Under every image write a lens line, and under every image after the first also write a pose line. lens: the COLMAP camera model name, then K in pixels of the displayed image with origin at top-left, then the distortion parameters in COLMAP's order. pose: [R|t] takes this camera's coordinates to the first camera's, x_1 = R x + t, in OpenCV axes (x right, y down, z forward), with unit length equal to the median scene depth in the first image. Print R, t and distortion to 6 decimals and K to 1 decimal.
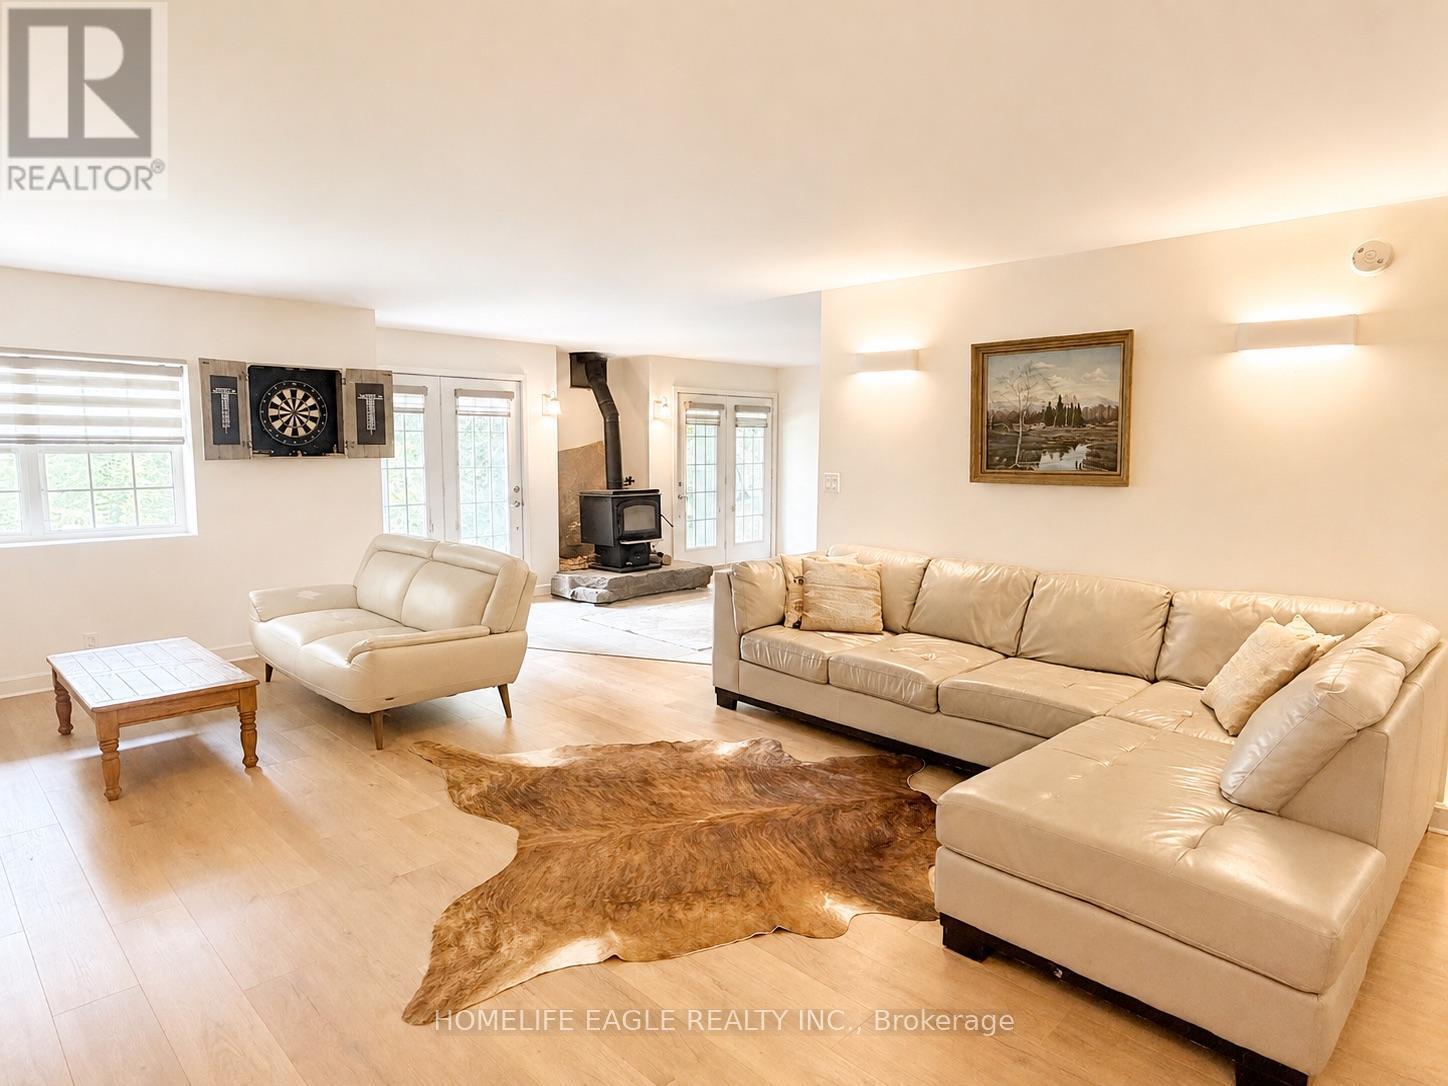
lens RADIAL K [[853.5, 0, 722.1], [0, 853.5, 558.1], [0, 0, 1]] dist [-0.037833, -0.001015]
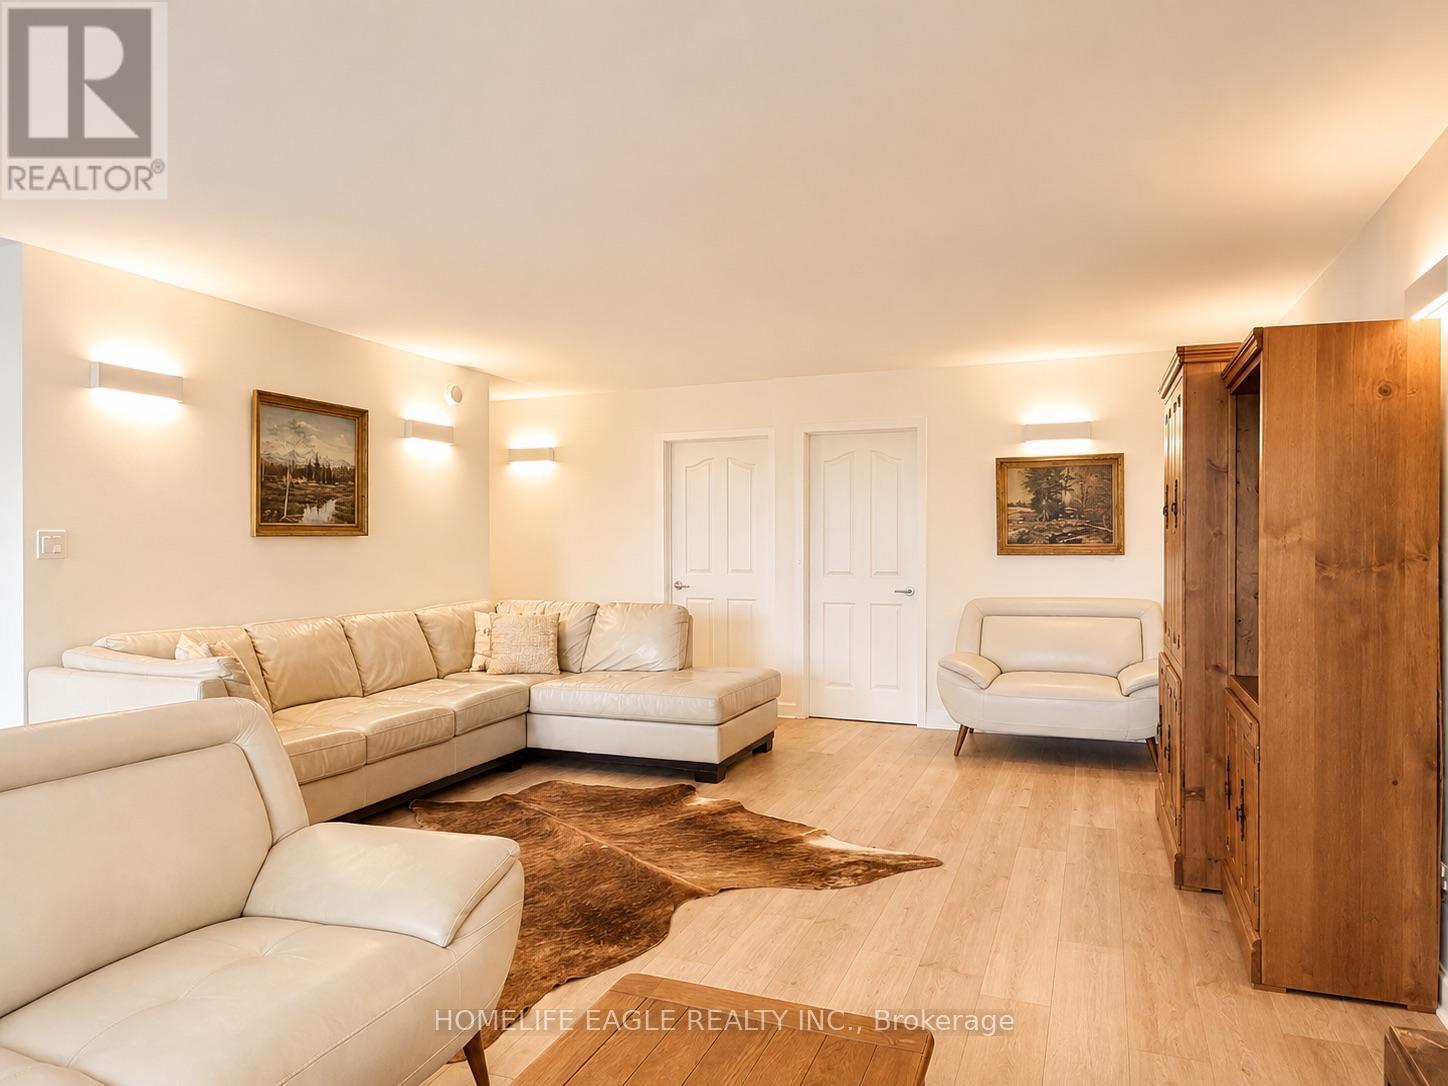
lens RADIAL K [[1029.2, 0, 721.0], [0, 1029.2, 537.7], [0, 0, 1]] dist [-0.017037, -0.005985]
pose [[-0.430090, 0.000794, 0.902786, -1.006397], [0.113564, 0.992104, 0.053230, -0.097604], [-0.895615, 0.125418, -0.426784, 1.112733]]
